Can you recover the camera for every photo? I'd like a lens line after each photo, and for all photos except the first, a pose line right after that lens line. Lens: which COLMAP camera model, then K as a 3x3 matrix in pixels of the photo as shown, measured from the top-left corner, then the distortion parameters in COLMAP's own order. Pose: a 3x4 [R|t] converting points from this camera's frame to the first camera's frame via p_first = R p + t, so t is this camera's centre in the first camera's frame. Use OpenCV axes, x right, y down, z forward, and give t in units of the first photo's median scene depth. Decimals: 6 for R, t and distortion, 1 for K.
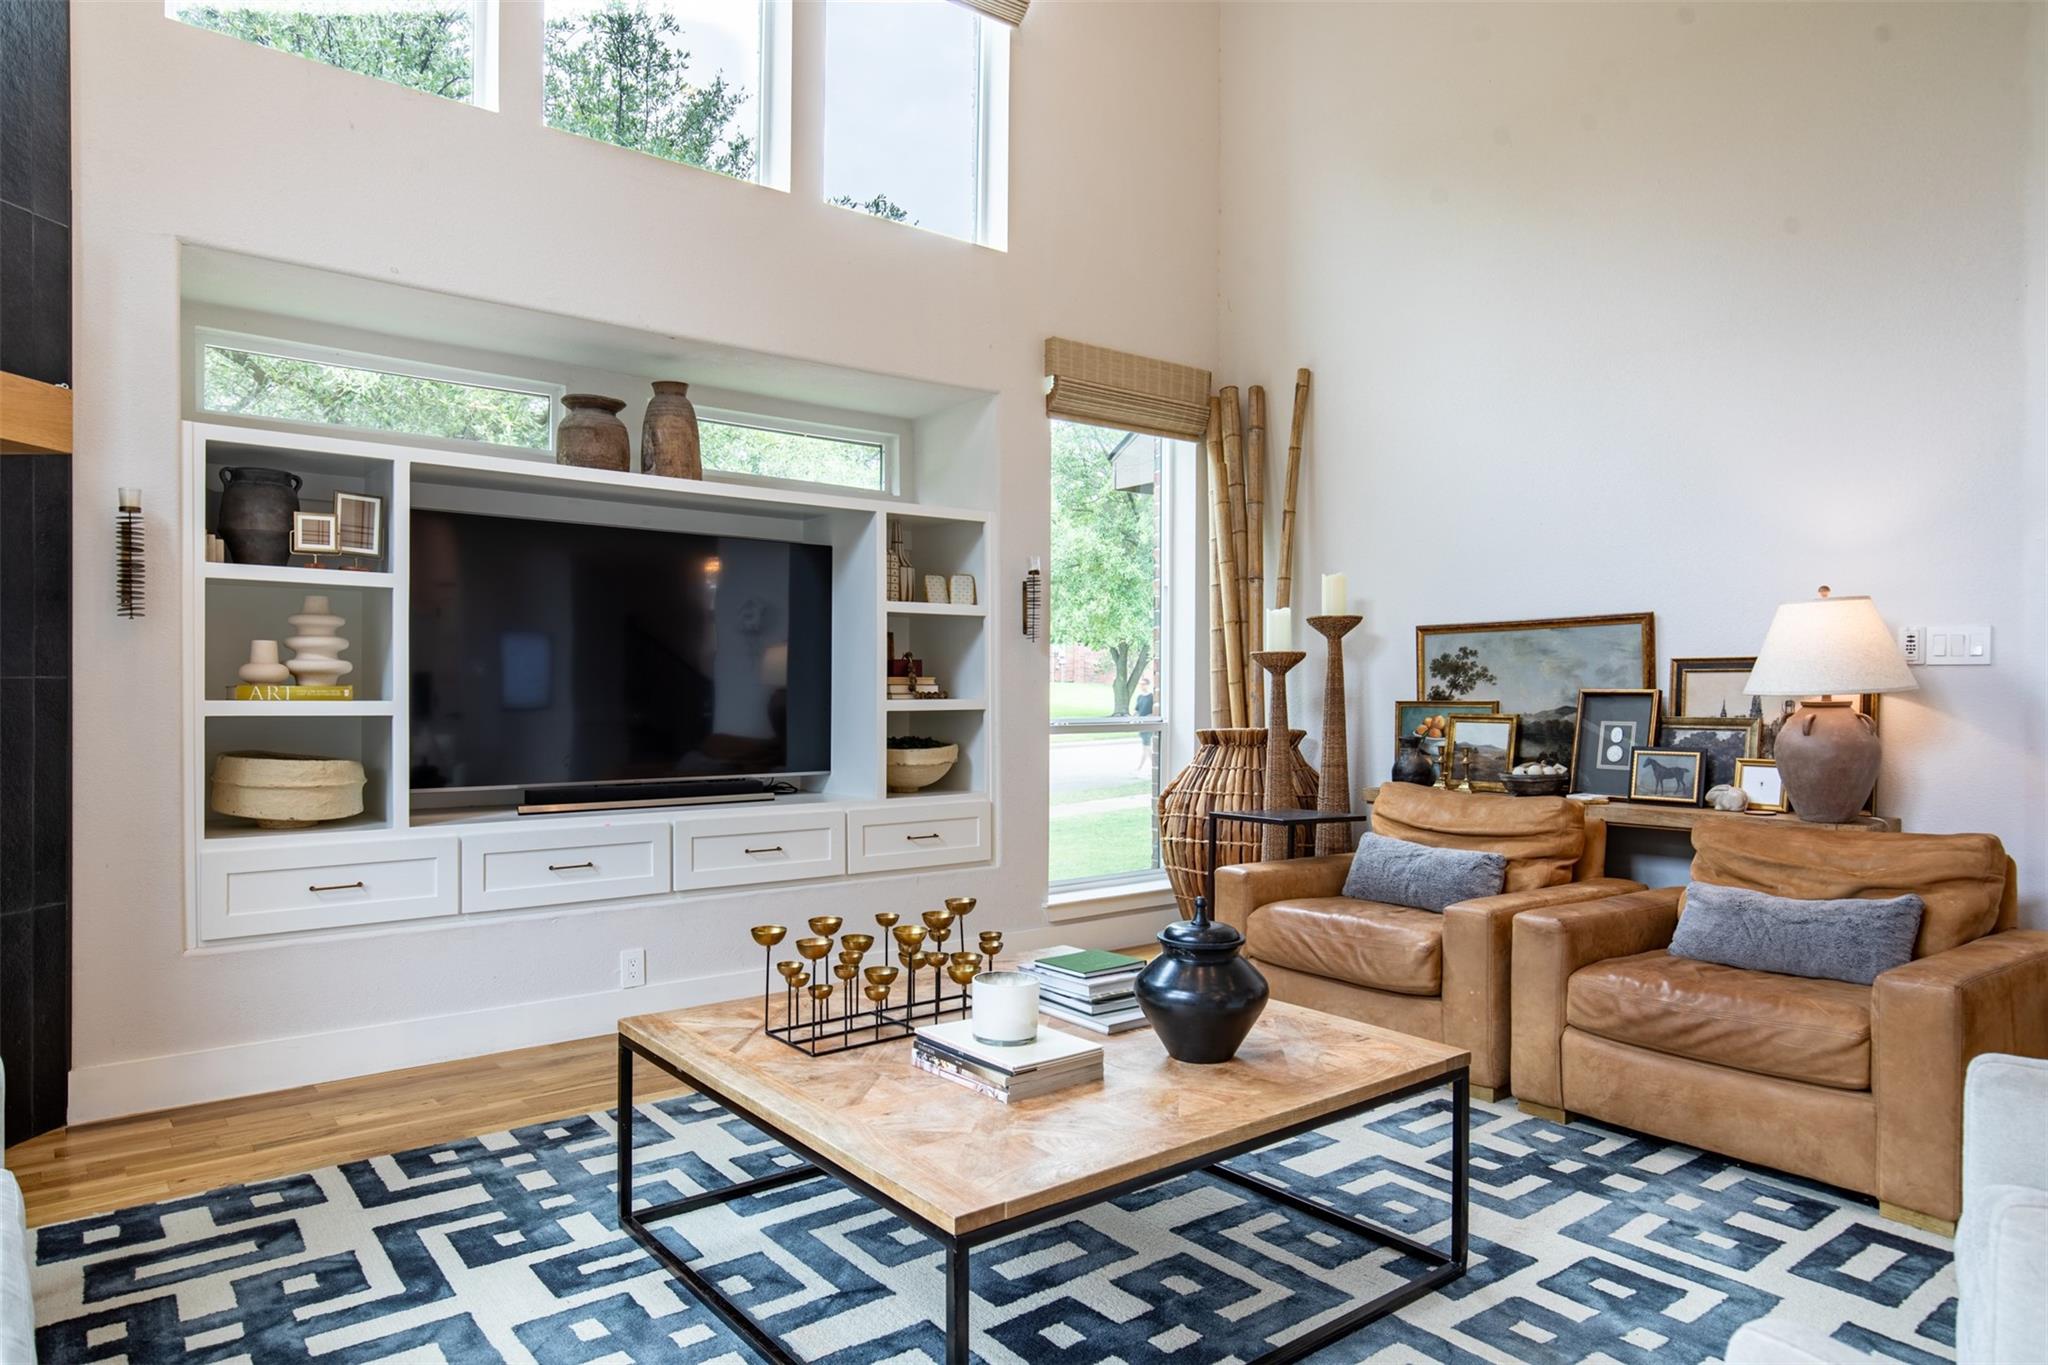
lens RADIAL K [[1256.4, 0, 1024.0], [0, 1256.4, 682.5], [0, 0, 1]] dist [-0.006574, -0.000543]
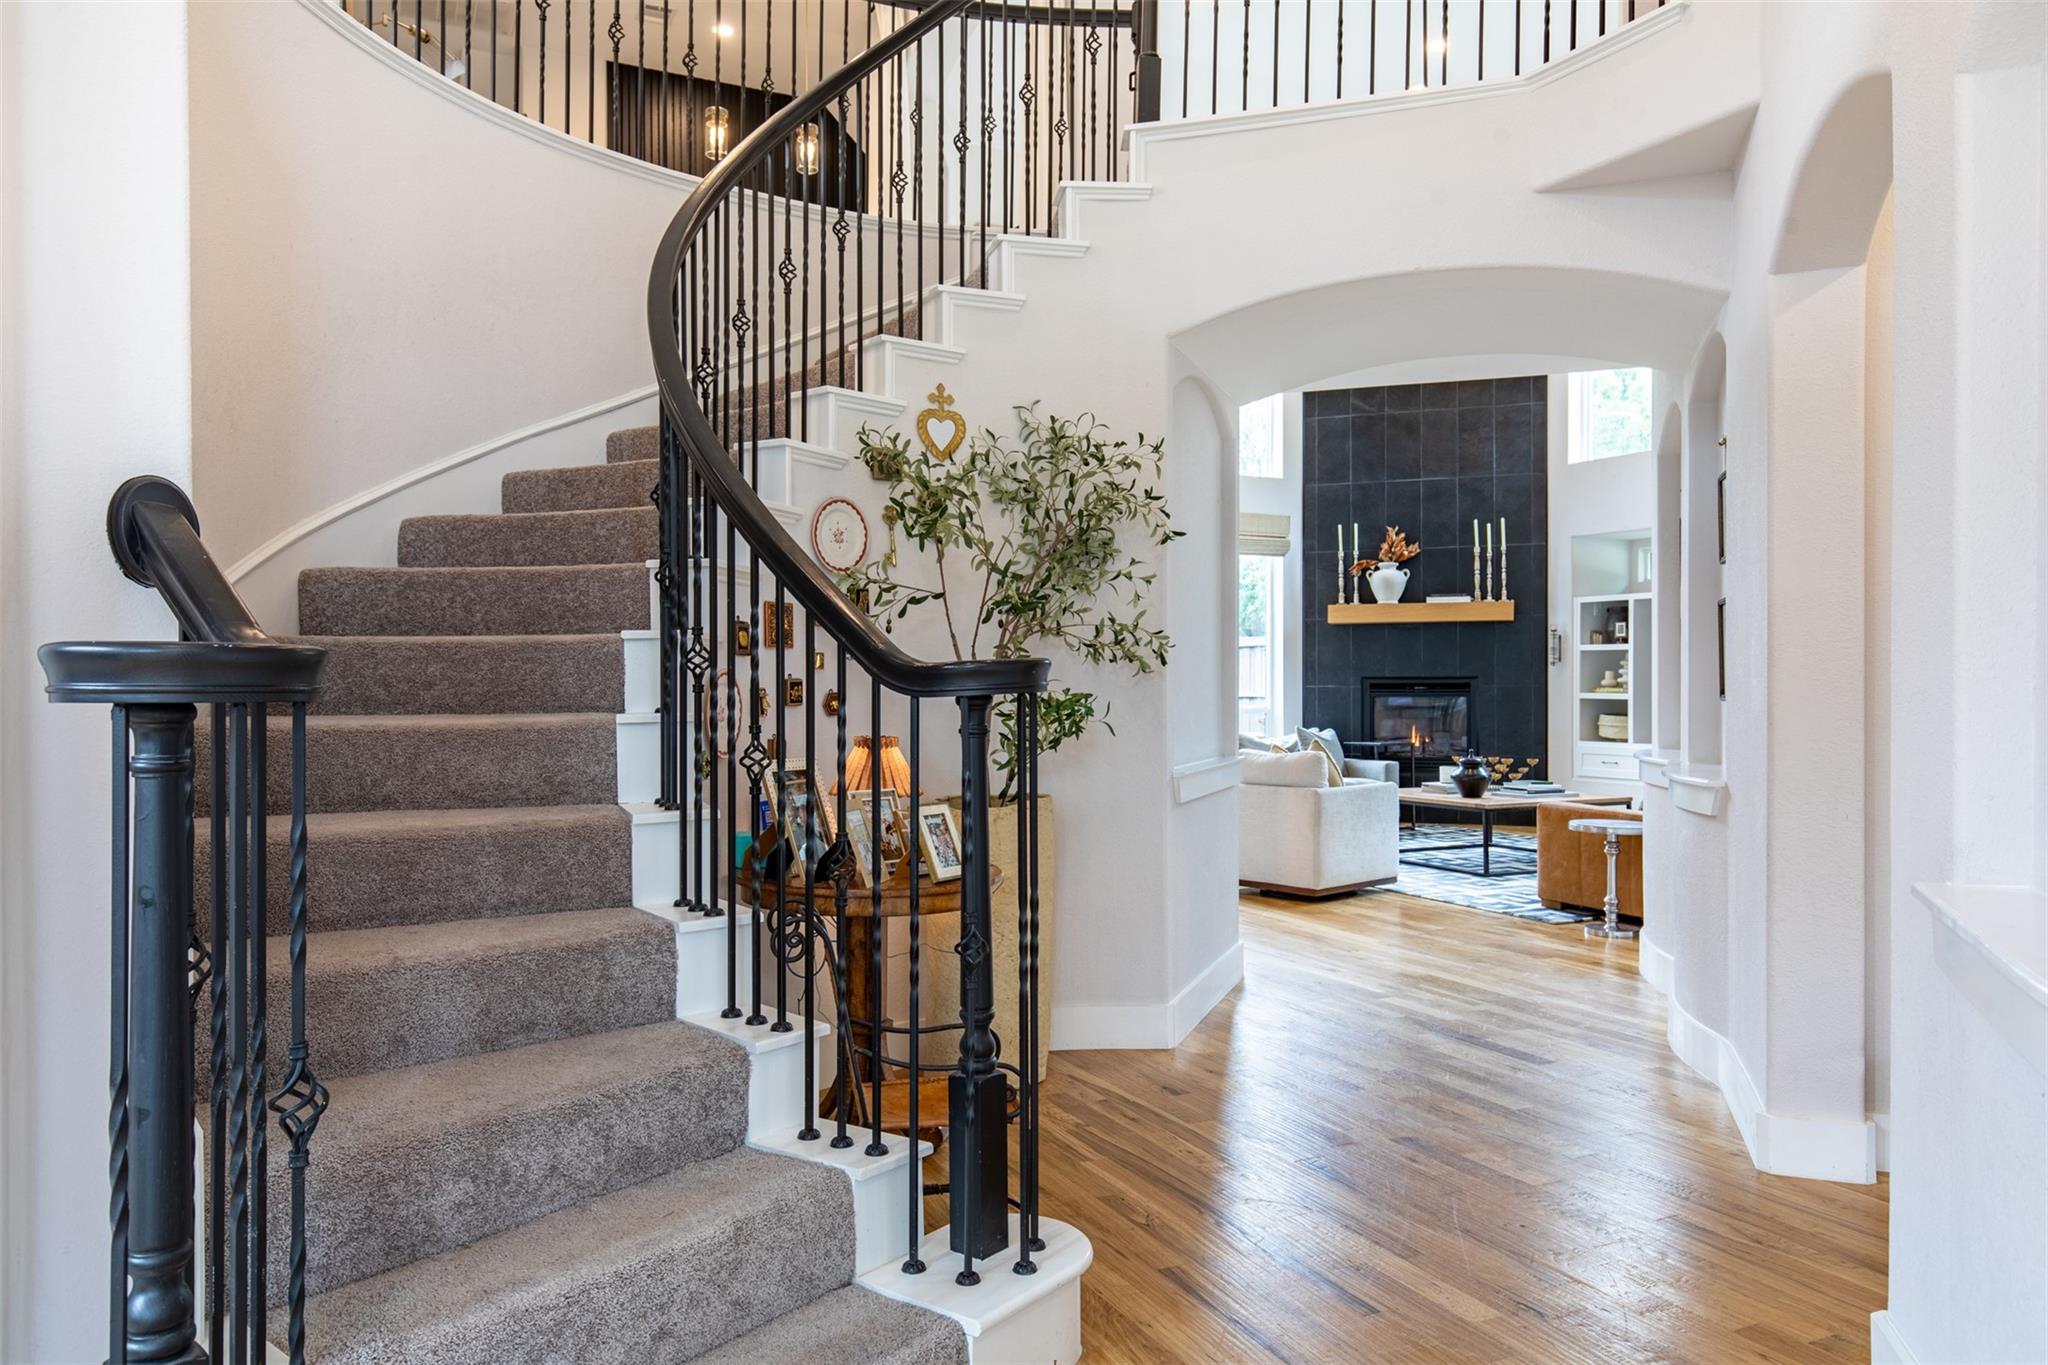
lens RADIAL K [[1371.4, 0, 1024.0], [0, 1371.4, 682.5], [0, 0, 1]] dist [0.004395, 0.000519]
pose [[-0.207392, 0.005087, -0.978245, 2.350618], [0.003759, 0.999983, 0.004403, -0.025160], [0.978251, -0.002764, -0.207407, 0.344104]]
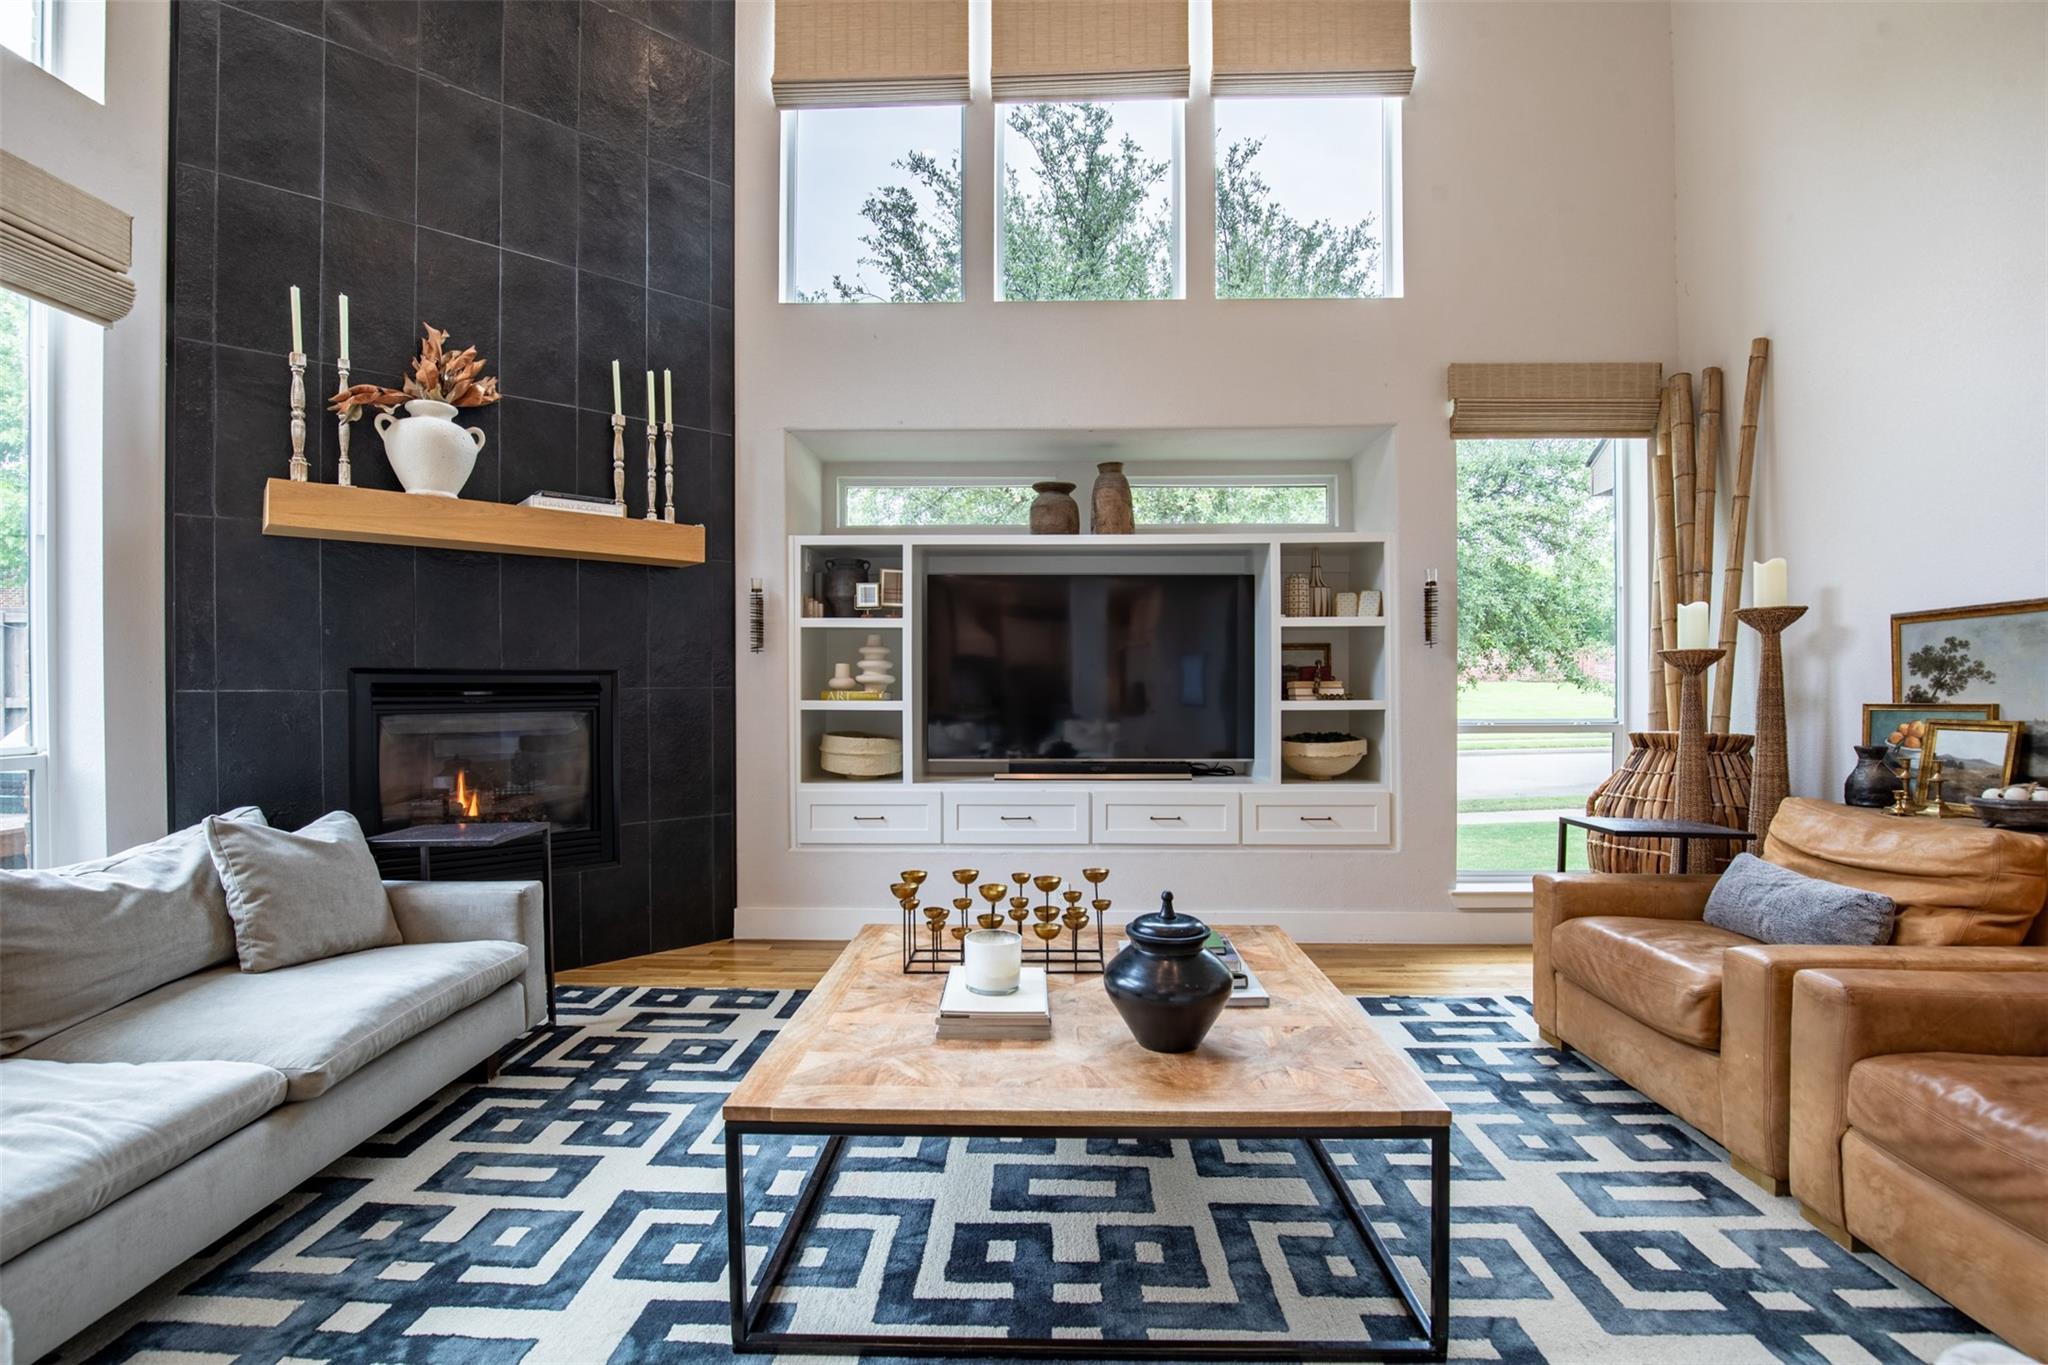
lens RADIAL K [[939.0, 0, 1018.6], [0, 939.0, 691.7], [0, 0, 1]] dist [-0.038604, 0.008099]
pose [[0.763899, -0.004031, -0.645324, 0.326466], [0.006916, 0.999974, 0.001940, 0.002023], [0.645299, -0.005945, 0.763907, 0.197967]]
